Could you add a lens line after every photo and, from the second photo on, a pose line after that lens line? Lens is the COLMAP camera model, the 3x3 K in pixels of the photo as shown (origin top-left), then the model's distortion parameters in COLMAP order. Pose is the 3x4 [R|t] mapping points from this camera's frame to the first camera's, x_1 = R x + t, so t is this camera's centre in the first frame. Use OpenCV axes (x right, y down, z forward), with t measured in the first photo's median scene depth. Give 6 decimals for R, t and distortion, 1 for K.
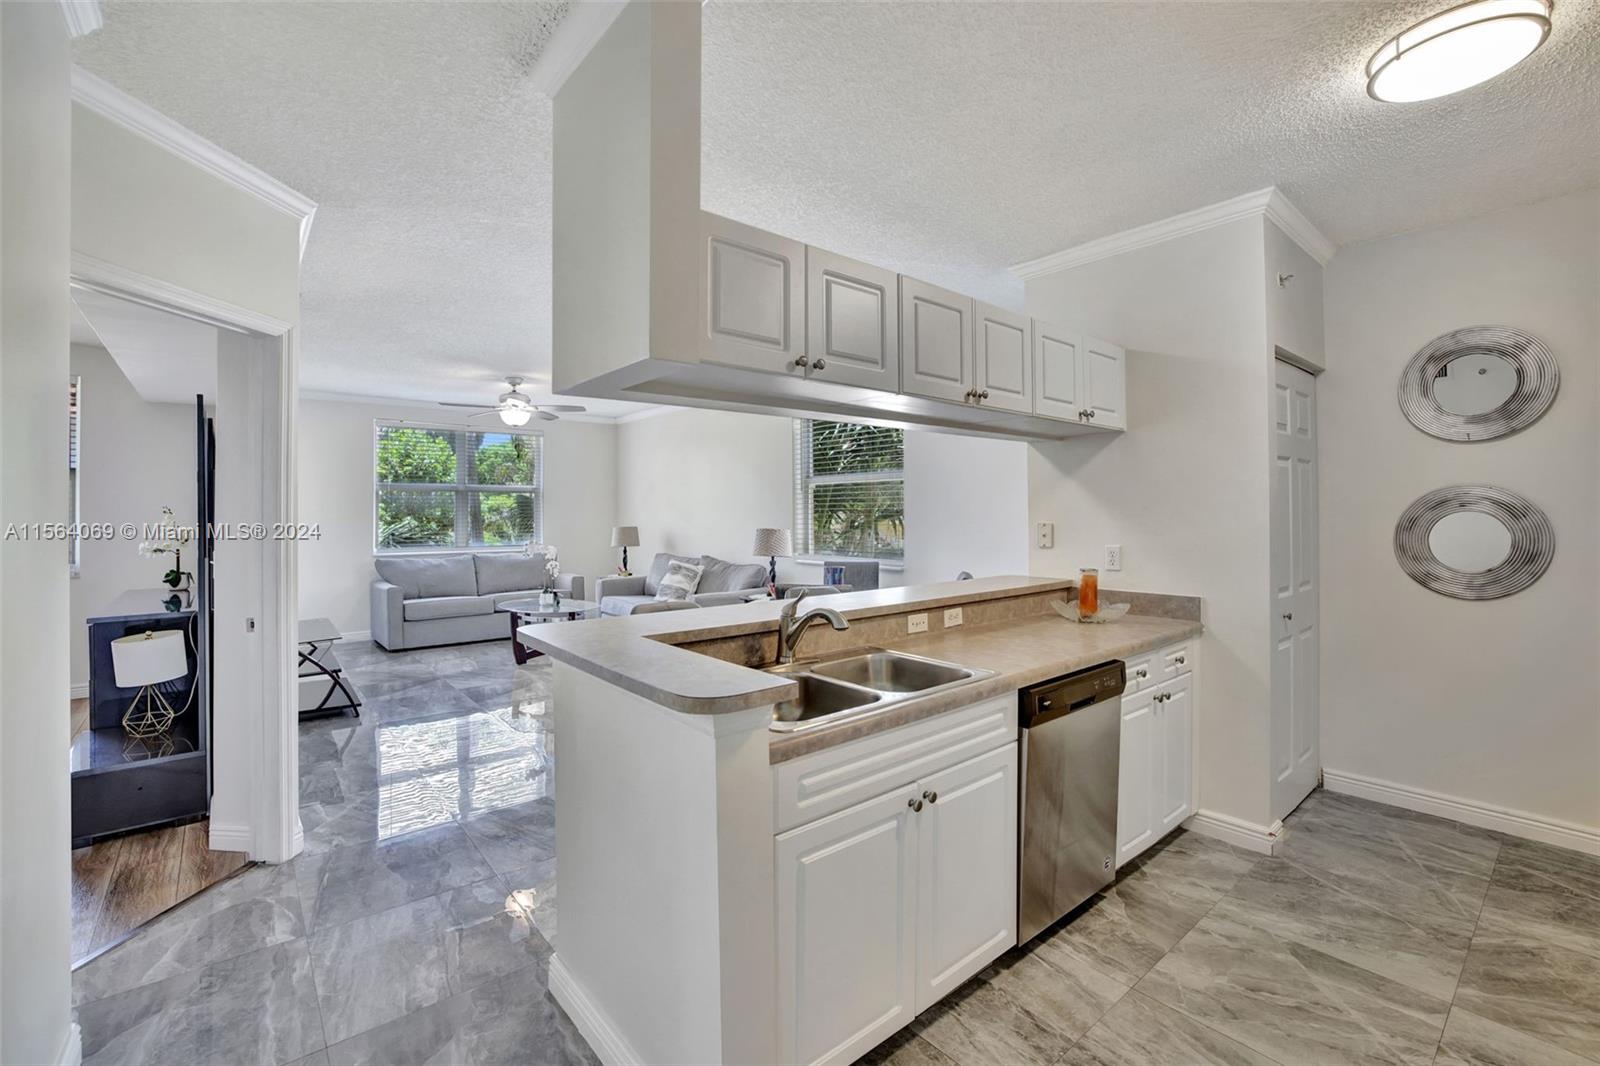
lens RADIAL K [[688.4, 0, 792.2], [0, 688.4, 511.9], [0, 0, 1]] dist [-0.043373, 0.013392]
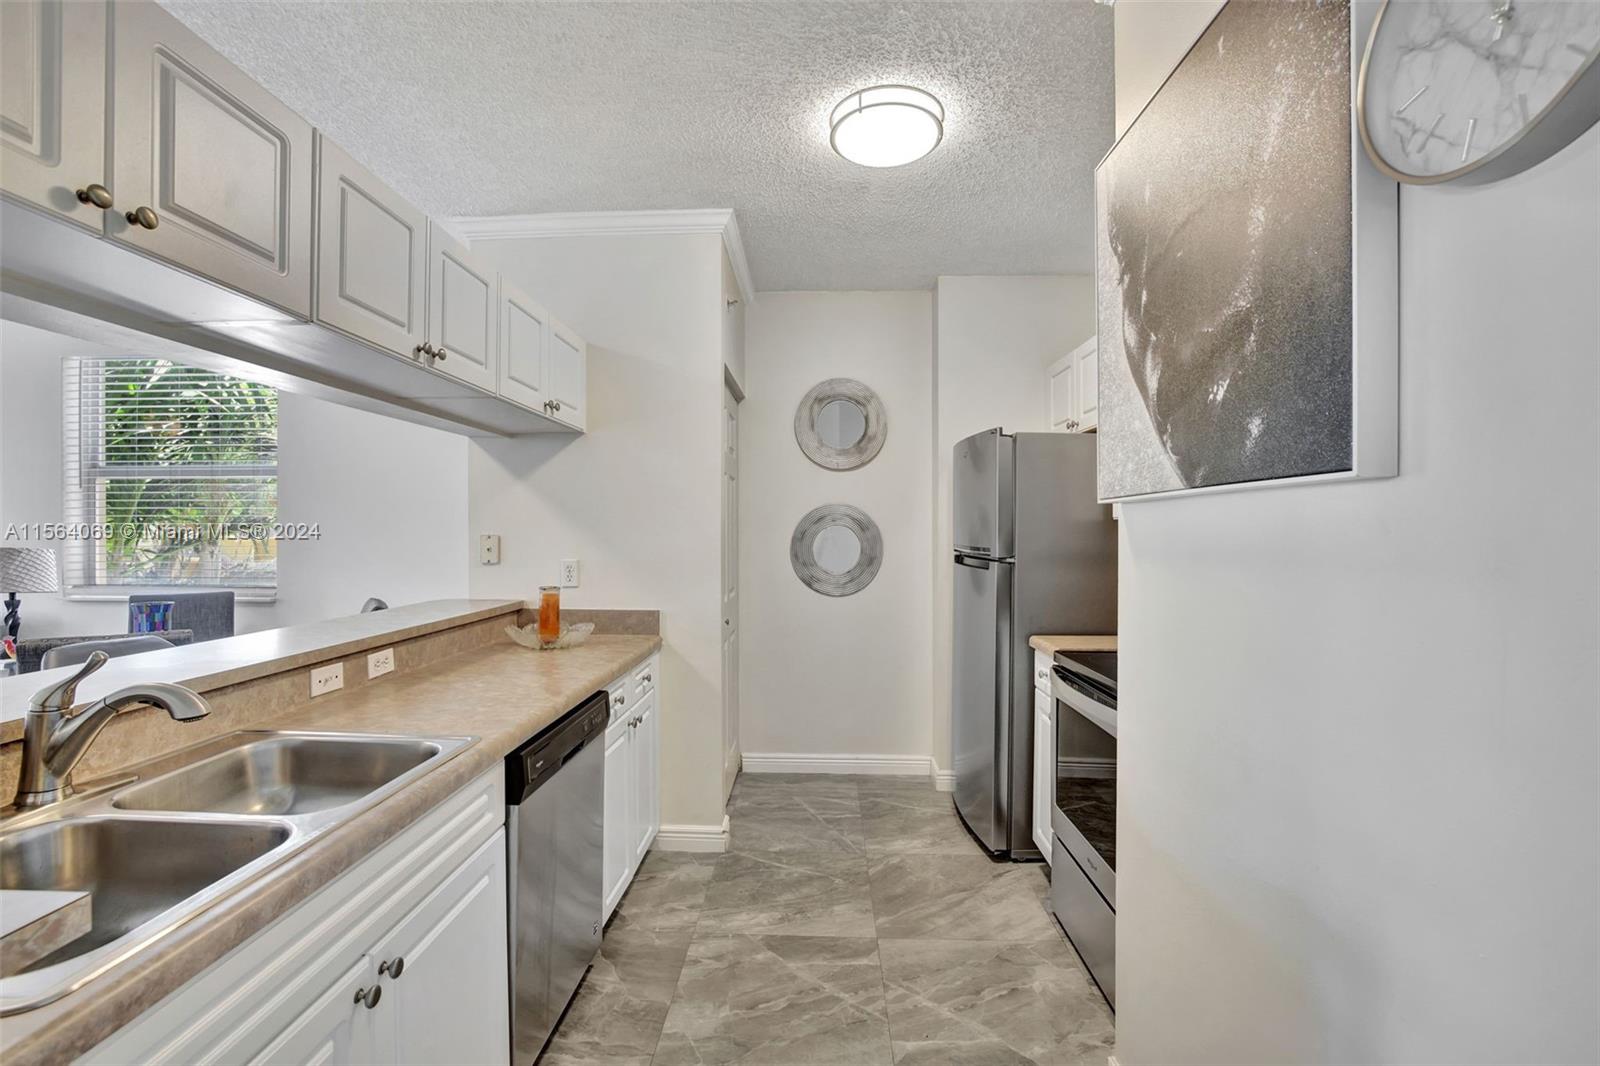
lens RADIAL K [[687.1, 0, 792.9], [0, 687.1, 535.3], [0, 0, 1]] dist [-0.050302, 0.016361]
pose [[0.668436, 0.002091, 0.743767, -0.002453], [-0.007645, 0.999963, 0.004059, 0.012687], [-0.743730, -0.008399, 0.668427, 0.193530]]
